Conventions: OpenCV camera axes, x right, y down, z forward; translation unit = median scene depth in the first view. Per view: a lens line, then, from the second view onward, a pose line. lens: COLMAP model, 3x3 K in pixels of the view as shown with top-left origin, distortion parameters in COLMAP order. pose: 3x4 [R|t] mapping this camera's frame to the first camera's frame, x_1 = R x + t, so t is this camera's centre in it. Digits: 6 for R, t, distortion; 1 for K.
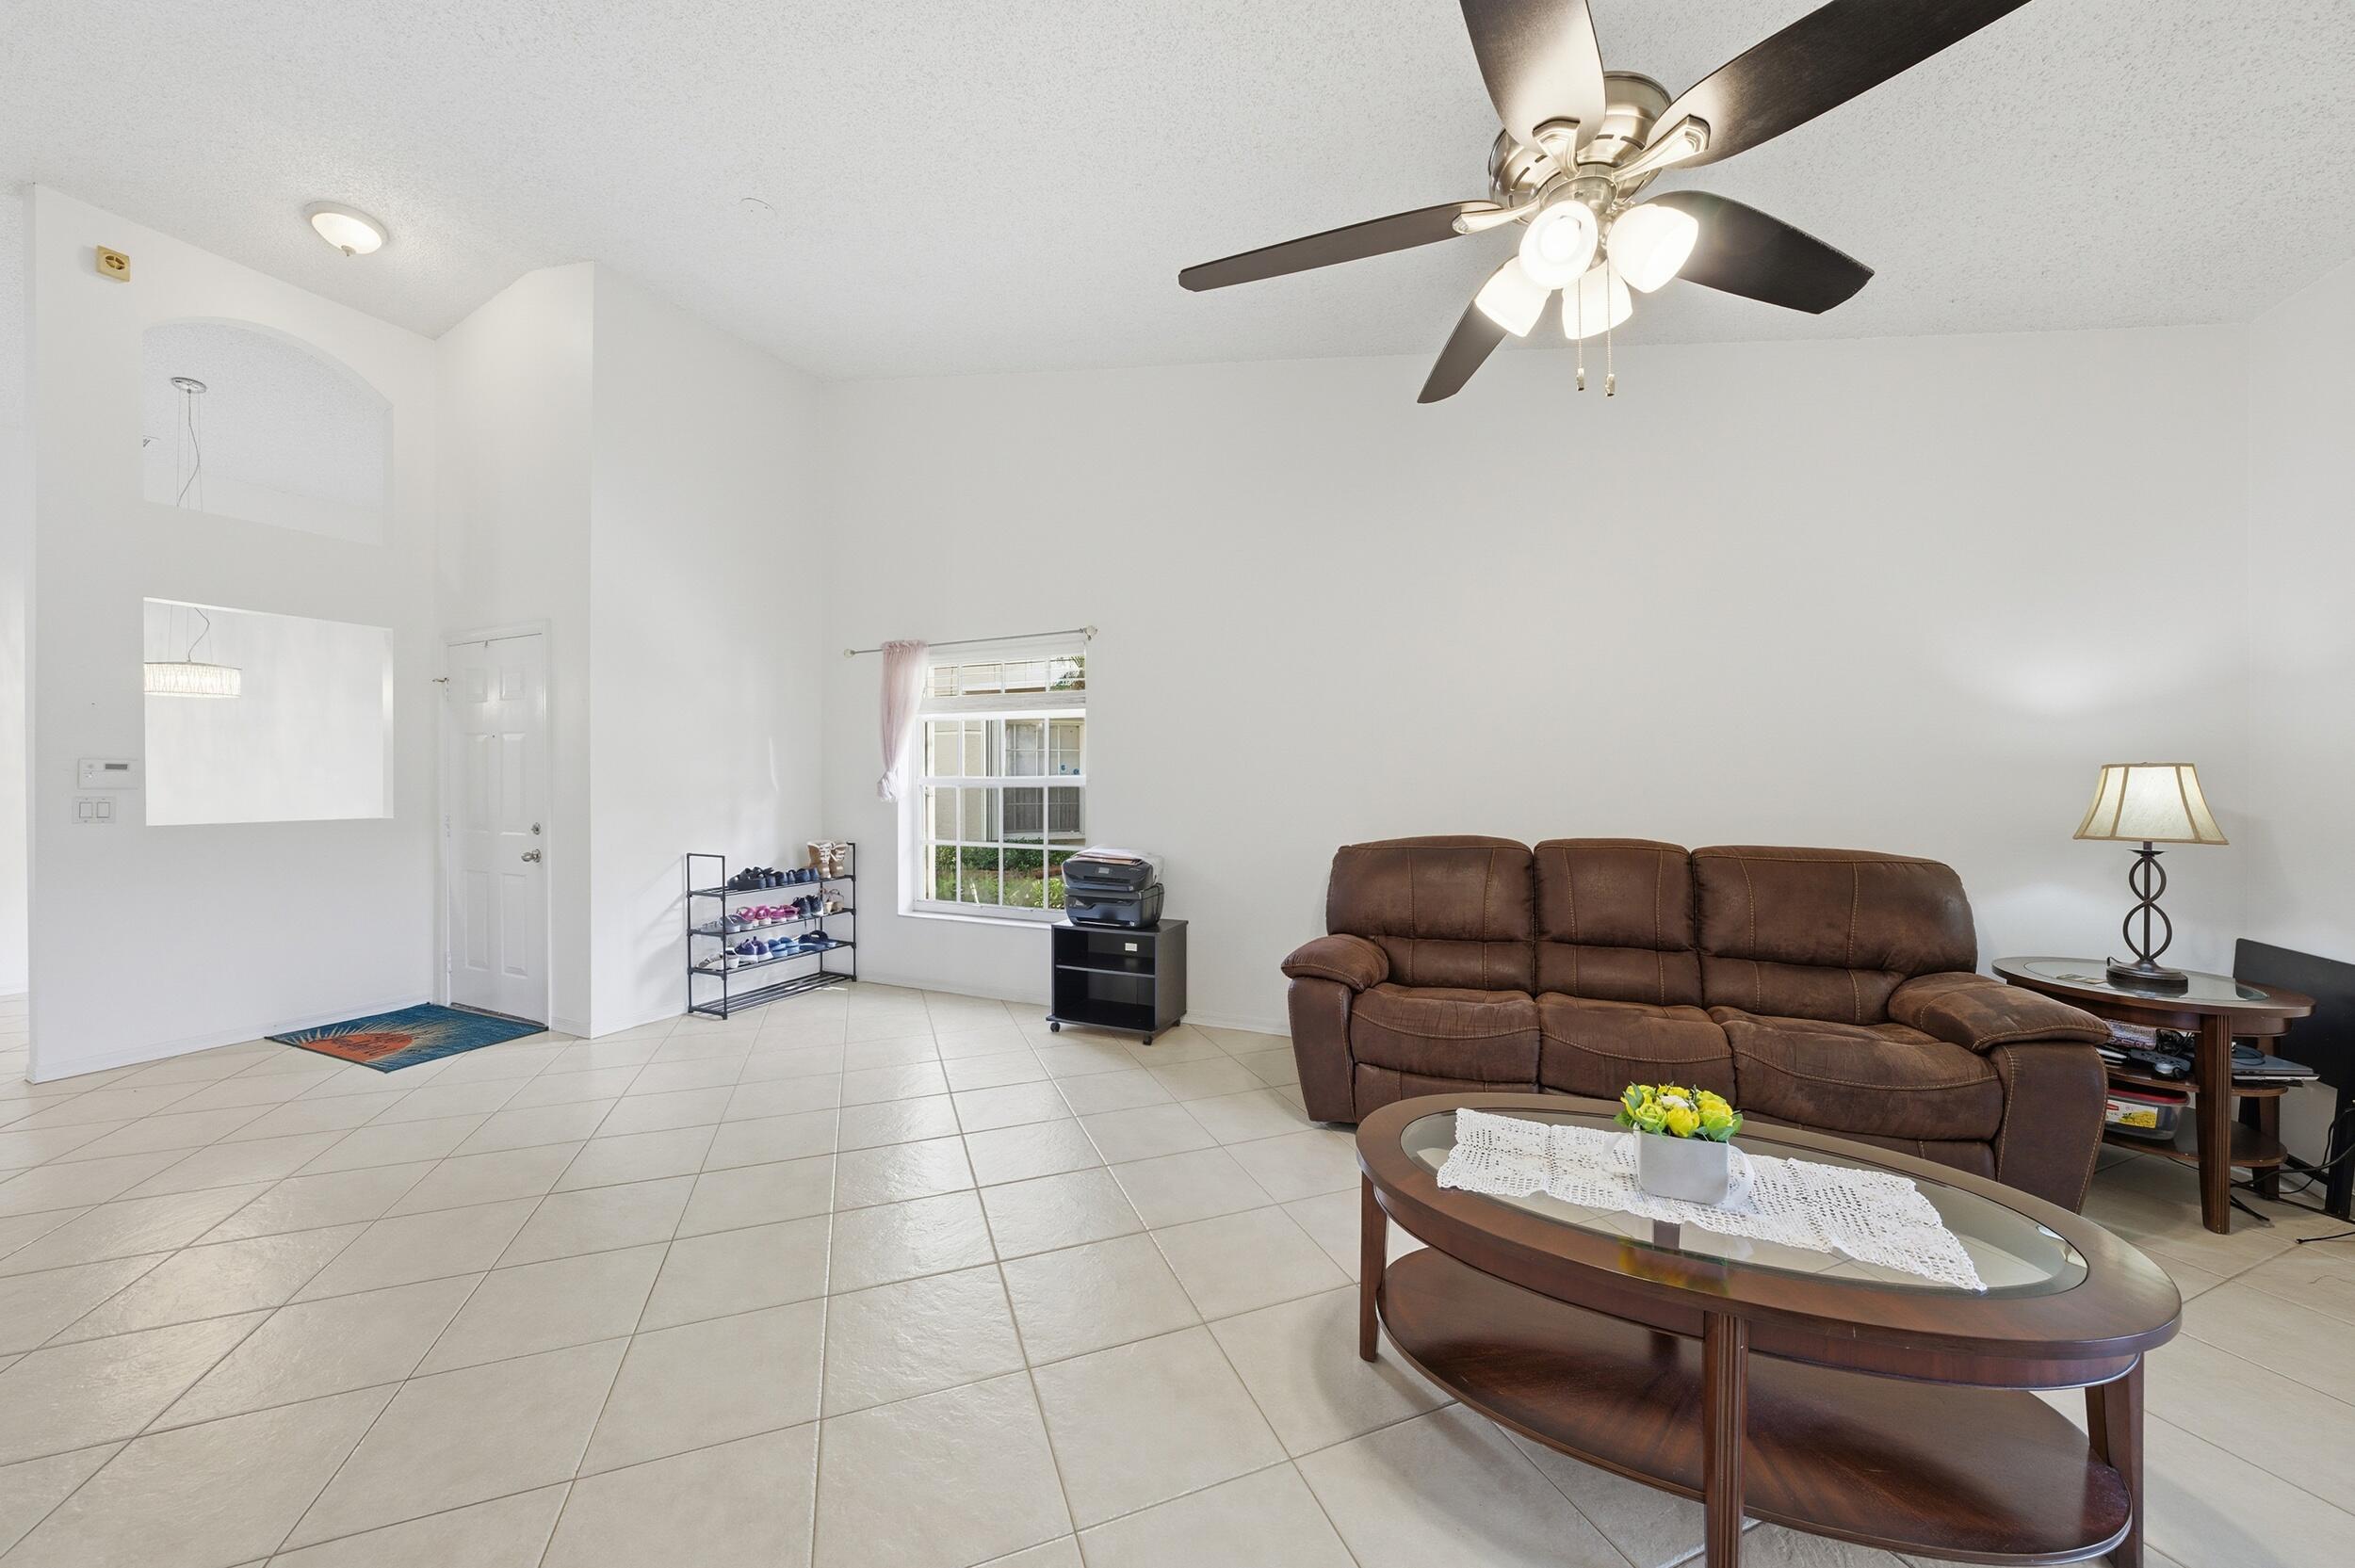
lens RADIAL K [[817.9, 0, 1178.8], [0, 817.9, 780.2], [0, 0, 1]] dist [-0.031001, 0.006699]
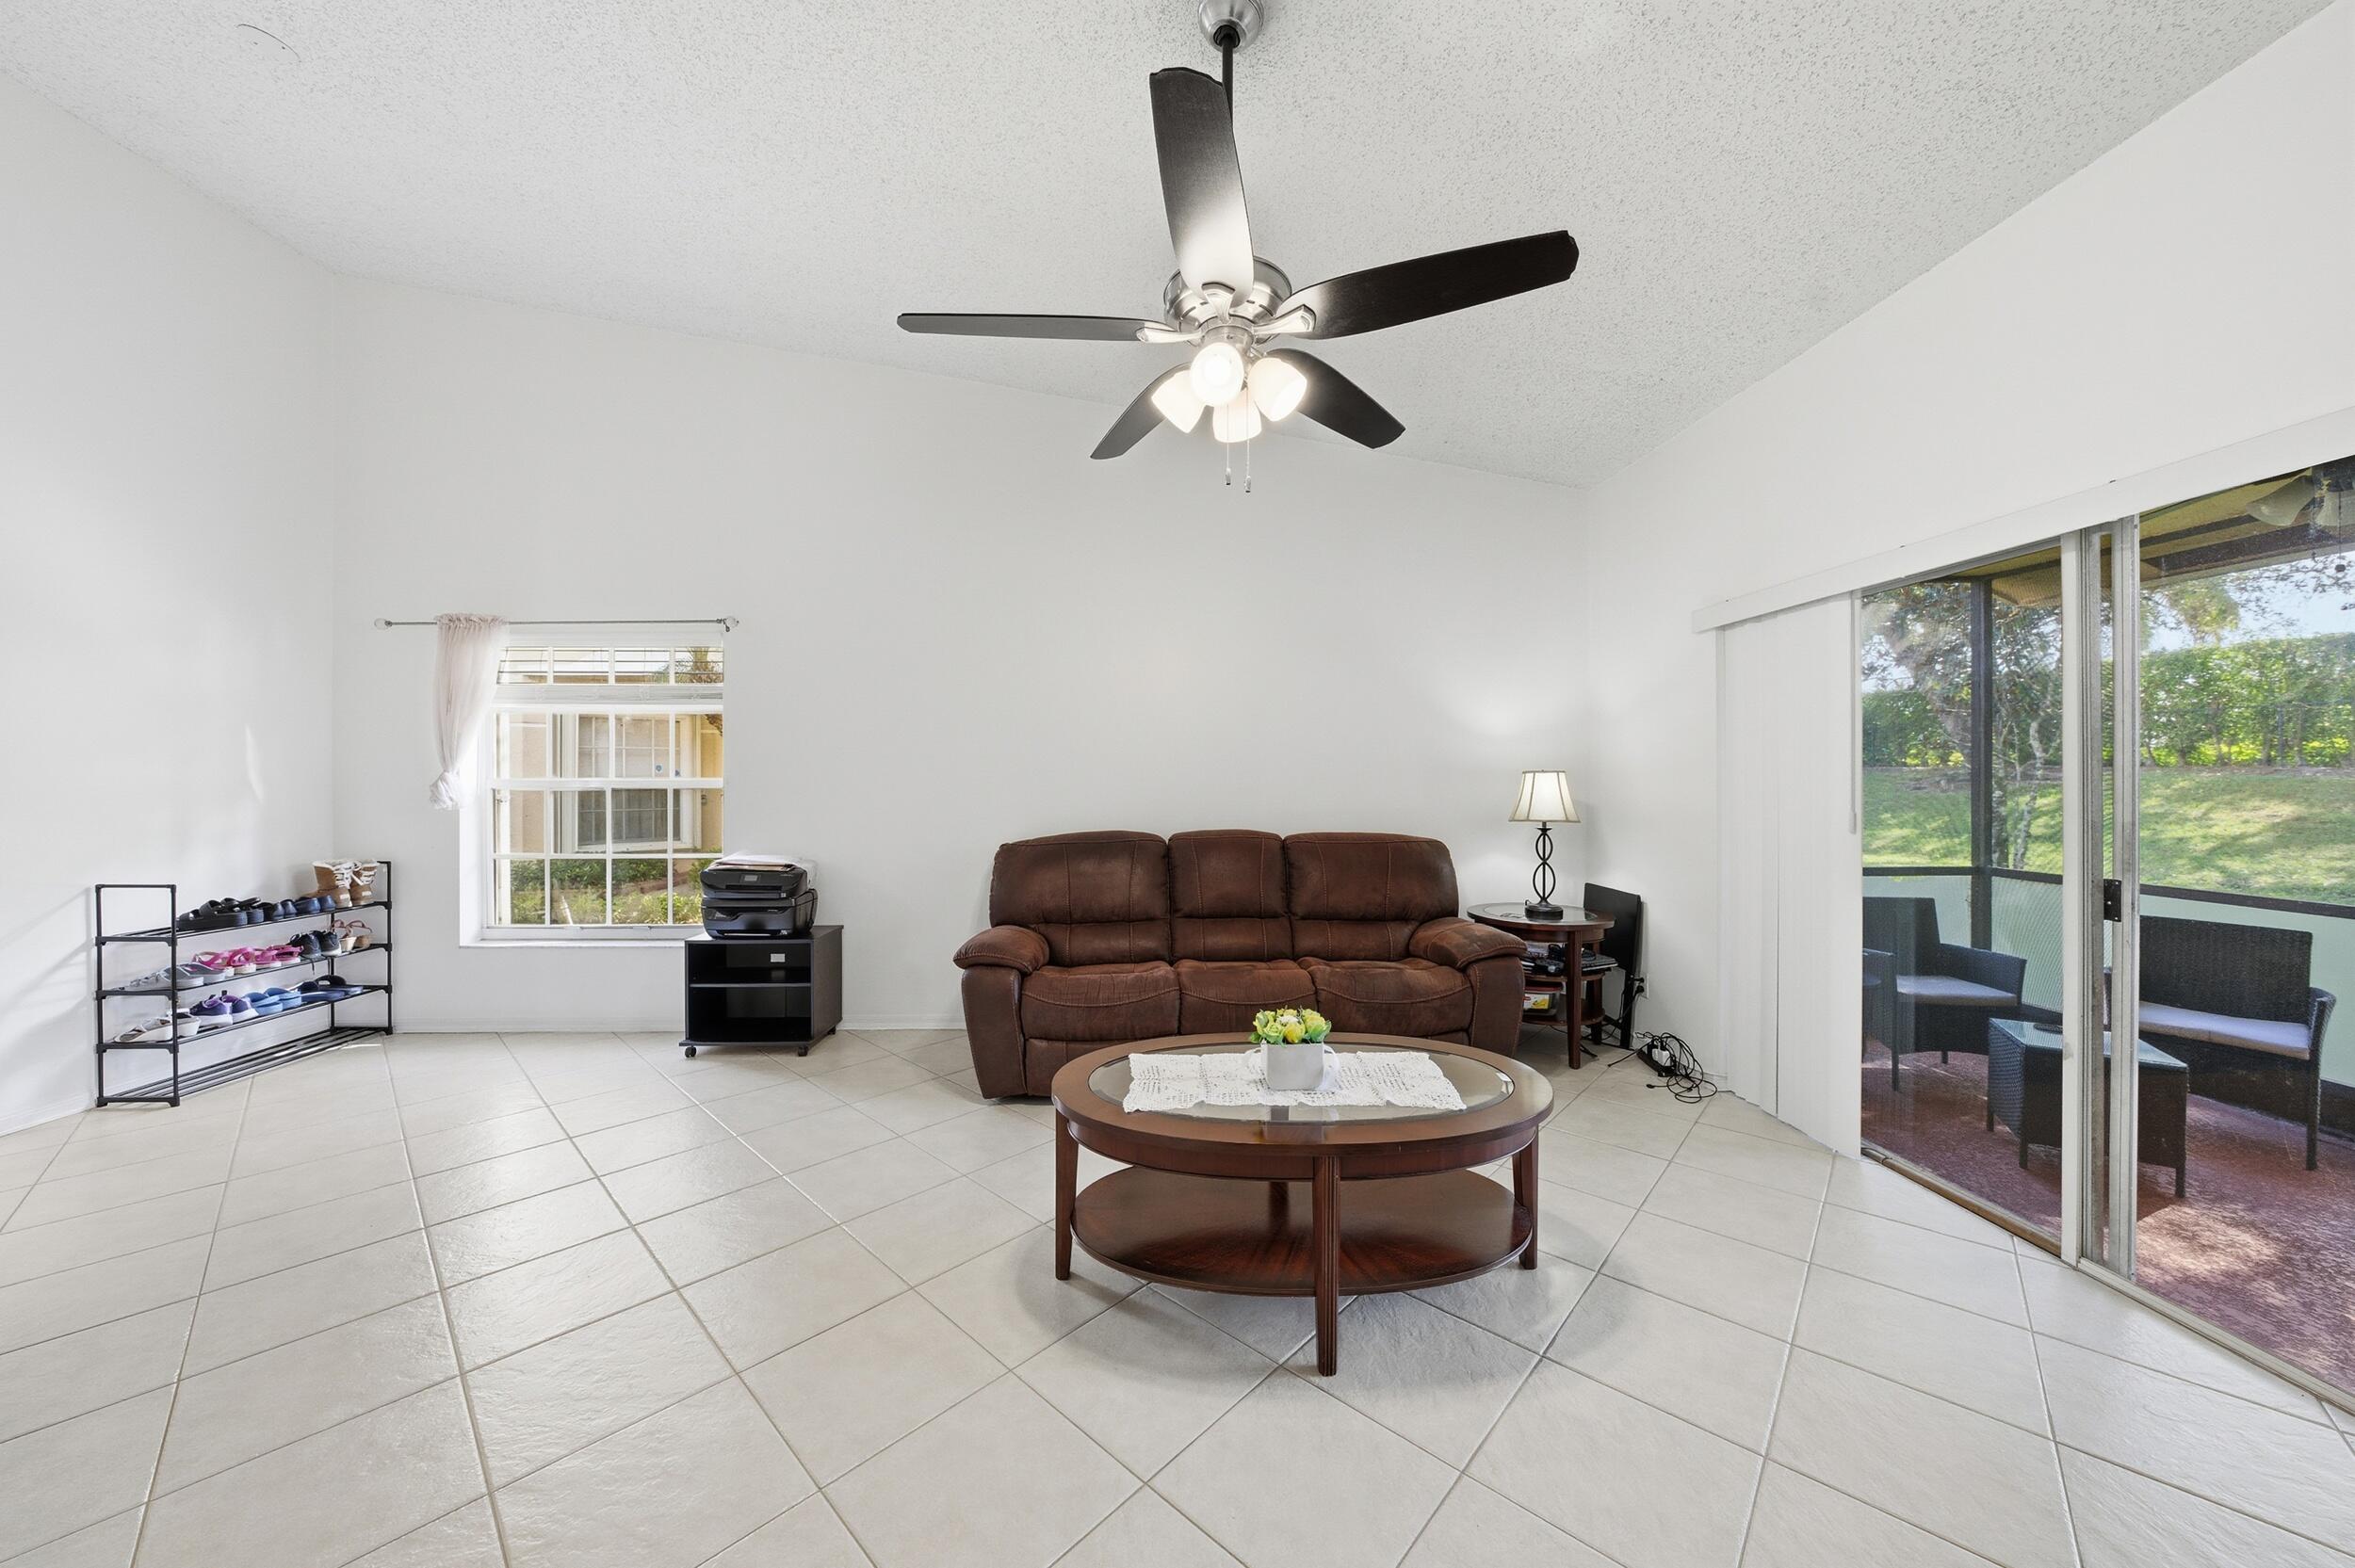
lens RADIAL K [[817.9, 0, 1178.8], [0, 817.9, 780.2], [0, 0, 1]] dist [-0.031001, 0.006699]
pose [[0.897543, 0.000347, 0.440926, -0.080467], [0.000773, 0.999997, -0.002360, 0.000251], [-0.440926, 0.002459, 0.897540, -0.077650]]
